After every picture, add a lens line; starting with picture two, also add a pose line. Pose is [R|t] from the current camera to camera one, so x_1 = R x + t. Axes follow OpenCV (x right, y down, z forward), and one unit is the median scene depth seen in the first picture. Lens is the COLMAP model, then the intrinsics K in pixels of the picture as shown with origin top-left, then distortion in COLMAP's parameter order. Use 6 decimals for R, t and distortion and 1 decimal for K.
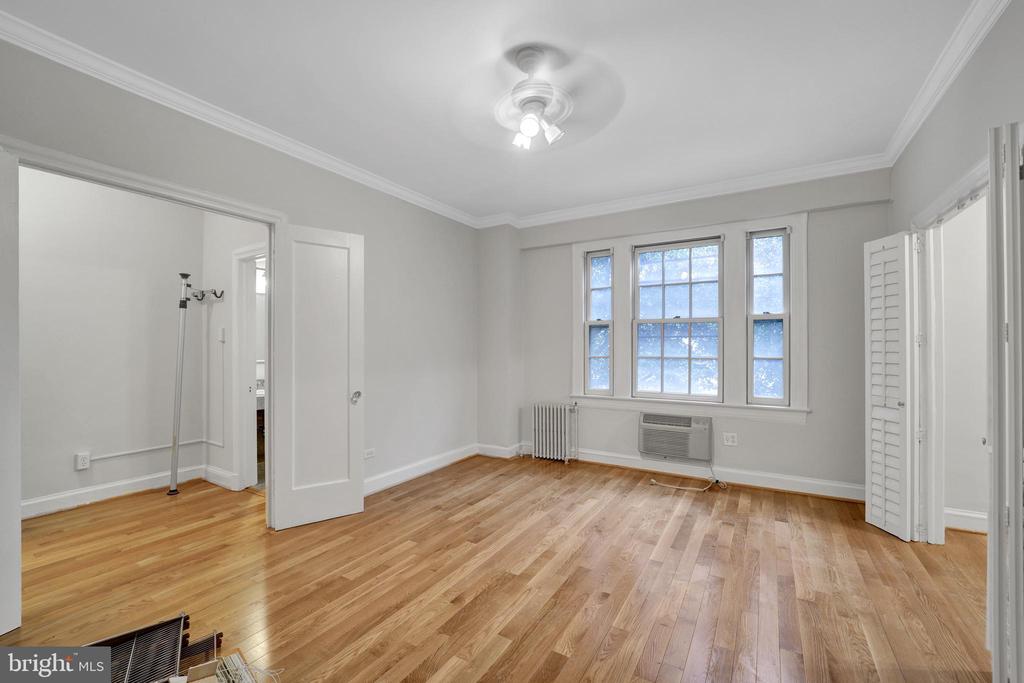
lens RADIAL K [[432.0, 0, 509.3], [0, 432.0, 341.2], [0, 0, 1]] dist [-0.012357, -0.000280]
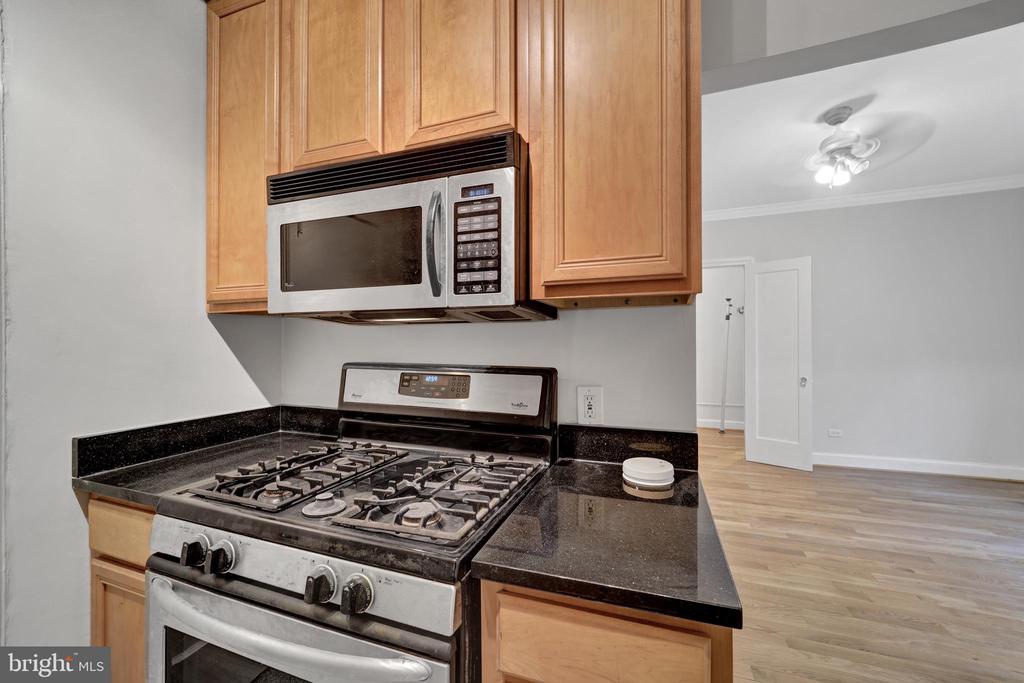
lens RADIAL K [[420.1, 0, 498.7], [0, 420.1, 338.6], [0, 0, 1]] dist [-0.015766, -0.000033]
pose [[0.180013, -0.006578, -0.983642, 0.611644], [0.004044, 0.999974, -0.005948, -0.000527], [0.983656, -0.002907, 0.180035, -0.125658]]
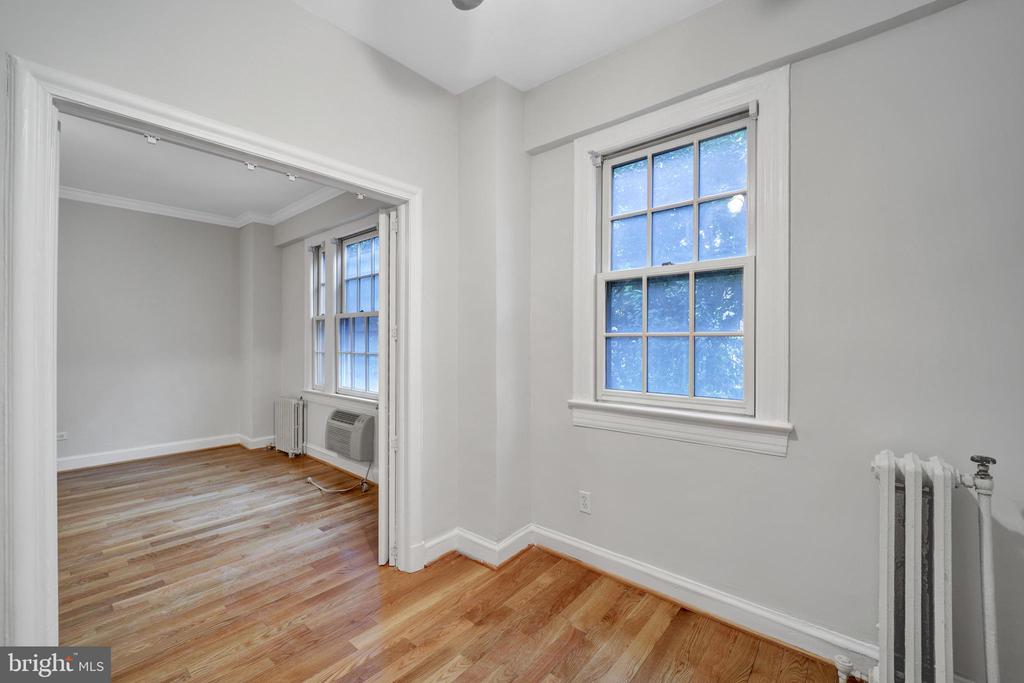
lens RADIAL K [[432.0, 0, 509.3], [0, 432.0, 341.2], [0, 0, 1]] dist [-0.012357, -0.000280]
pose [[0.981420, 0.002099, -0.191862, 0.974531], [0.000308, 0.999922, 0.012517, -0.000876], [0.191874, -0.012344, 0.981342, 0.133451]]
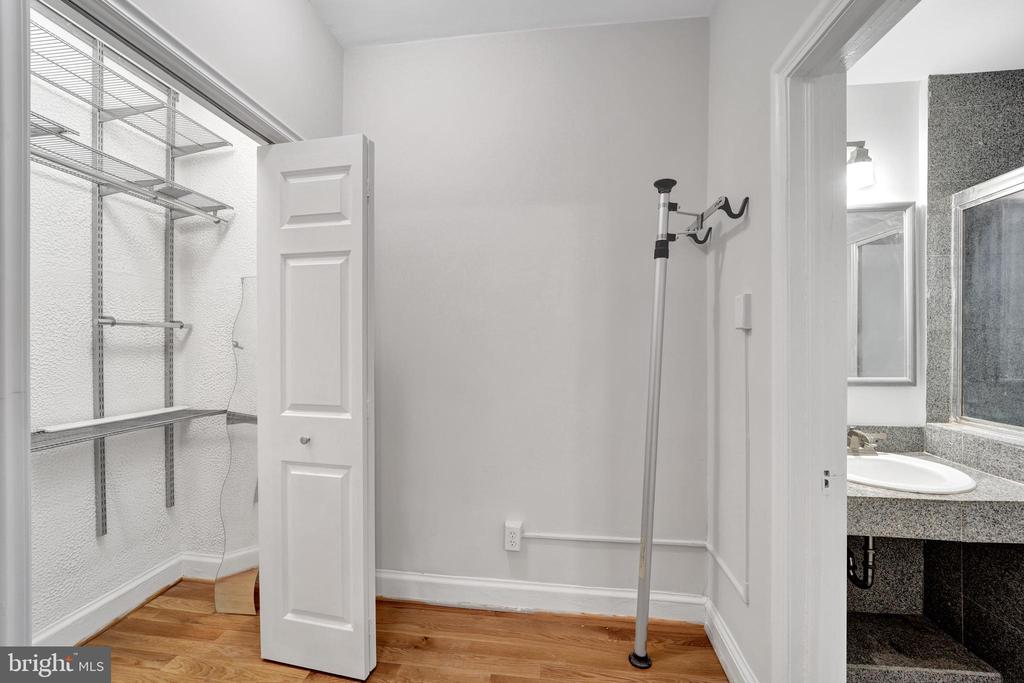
lens RADIAL K [[395.4, 0, 512.0], [0, 395.4, 341.5], [0, 0, 1]] dist [-0.008764, -0.000038]
pose [[0.408331, 0.002580, -0.912831, -0.429803], [0.005023, 0.999975, 0.005074, 0.008225], [0.912820, -0.006657, 0.408307, 0.662660]]
